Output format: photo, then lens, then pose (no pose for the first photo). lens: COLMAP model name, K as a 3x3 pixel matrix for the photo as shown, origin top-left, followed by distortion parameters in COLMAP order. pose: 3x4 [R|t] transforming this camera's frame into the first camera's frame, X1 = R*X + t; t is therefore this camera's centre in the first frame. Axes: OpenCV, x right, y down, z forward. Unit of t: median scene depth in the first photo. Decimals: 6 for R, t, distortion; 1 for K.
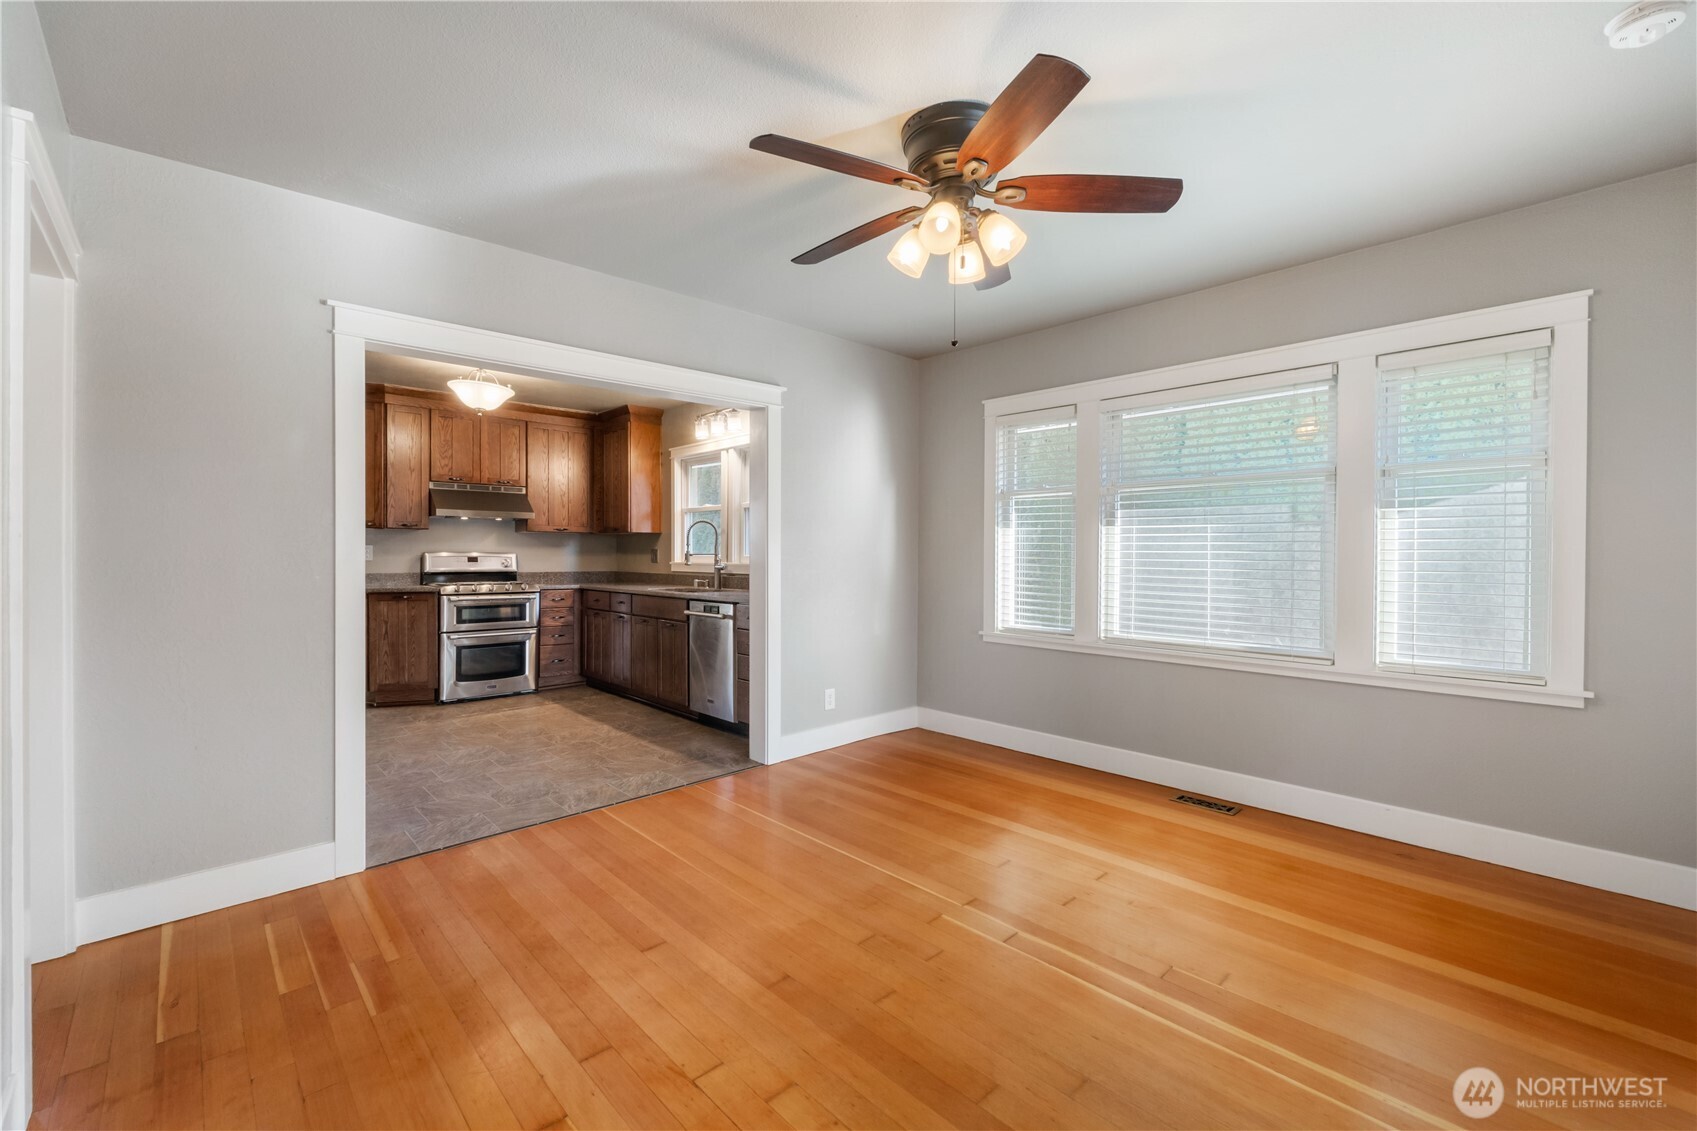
lens RADIAL K [[711.7, 0, 847.0], [0, 711.7, 557.8], [0, 0, 1]] dist [0.001883, -0.000048]
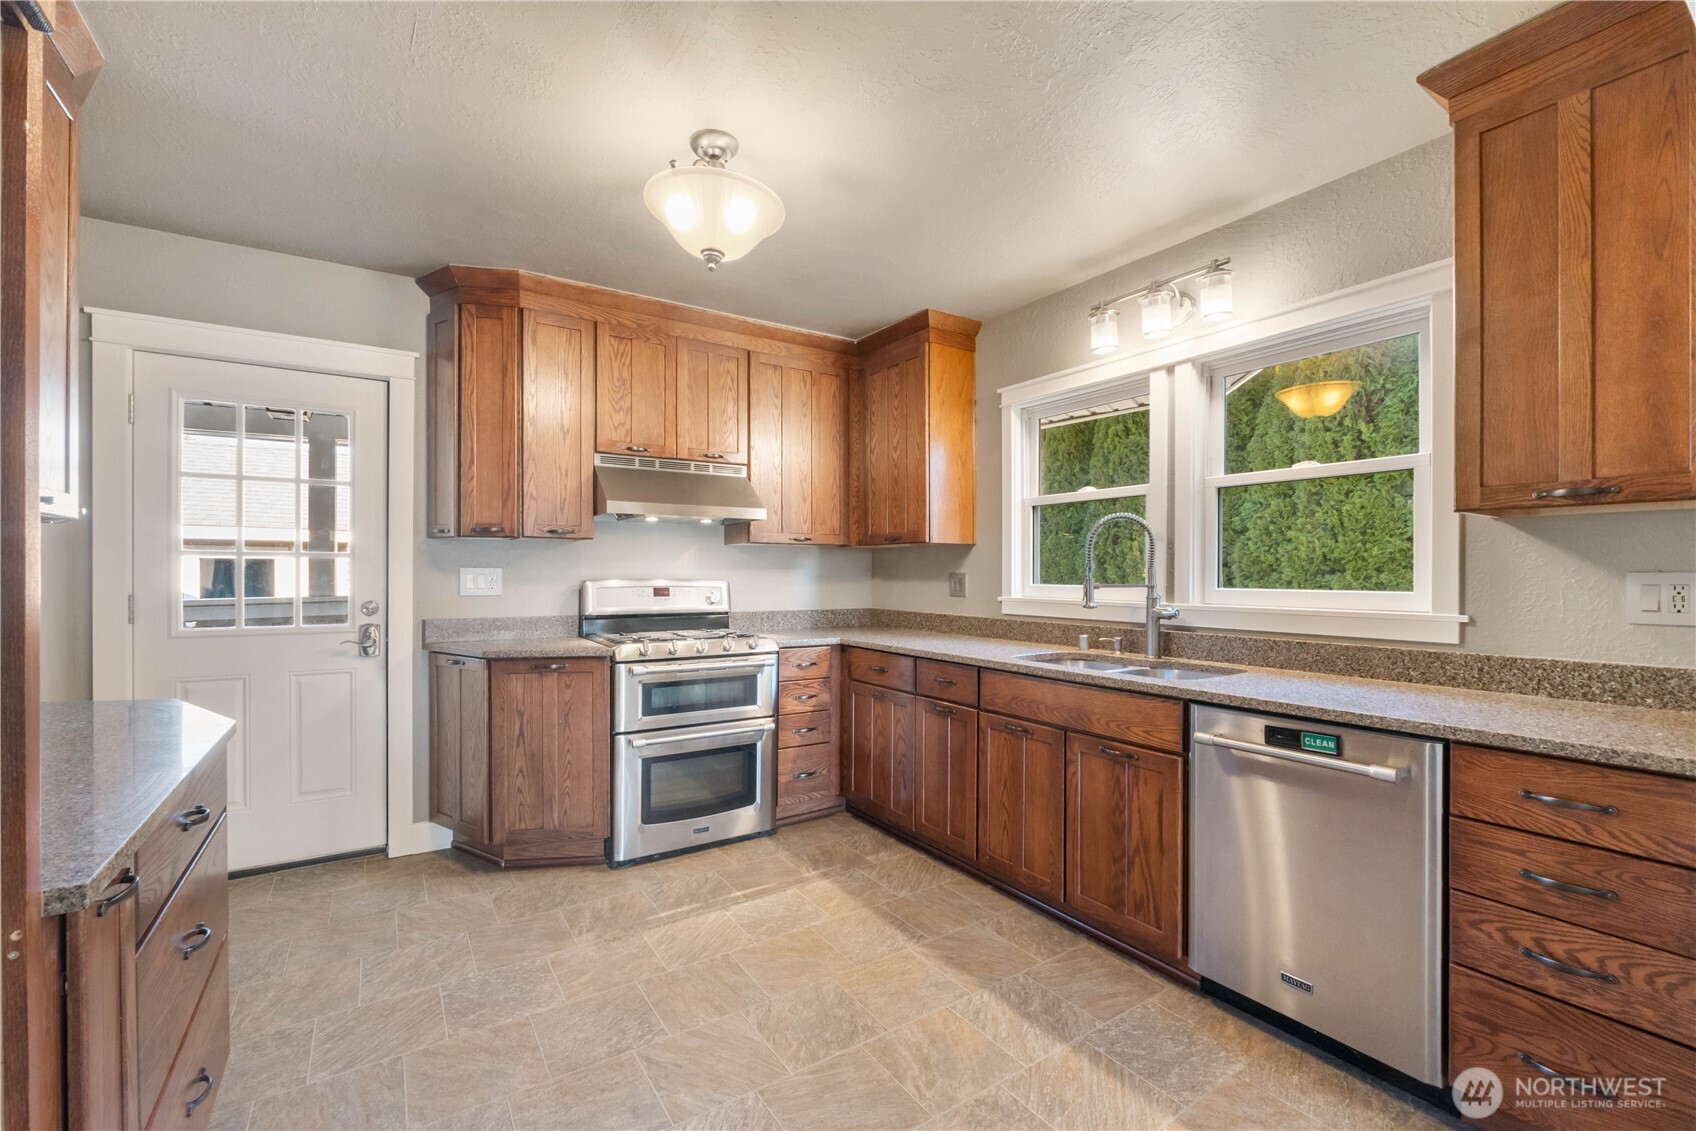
lens RADIAL K [[711.3, 0, 848.0], [0, 711.3, 570.5], [0, 0, 1]] dist [0.001883, -0.000048]
pose [[0.986787, -0.002239, -0.162008, -0.289248], [0.001472, 0.999987, -0.004852, -0.012455], [0.162017, 0.004550, 0.986777, 0.465595]]
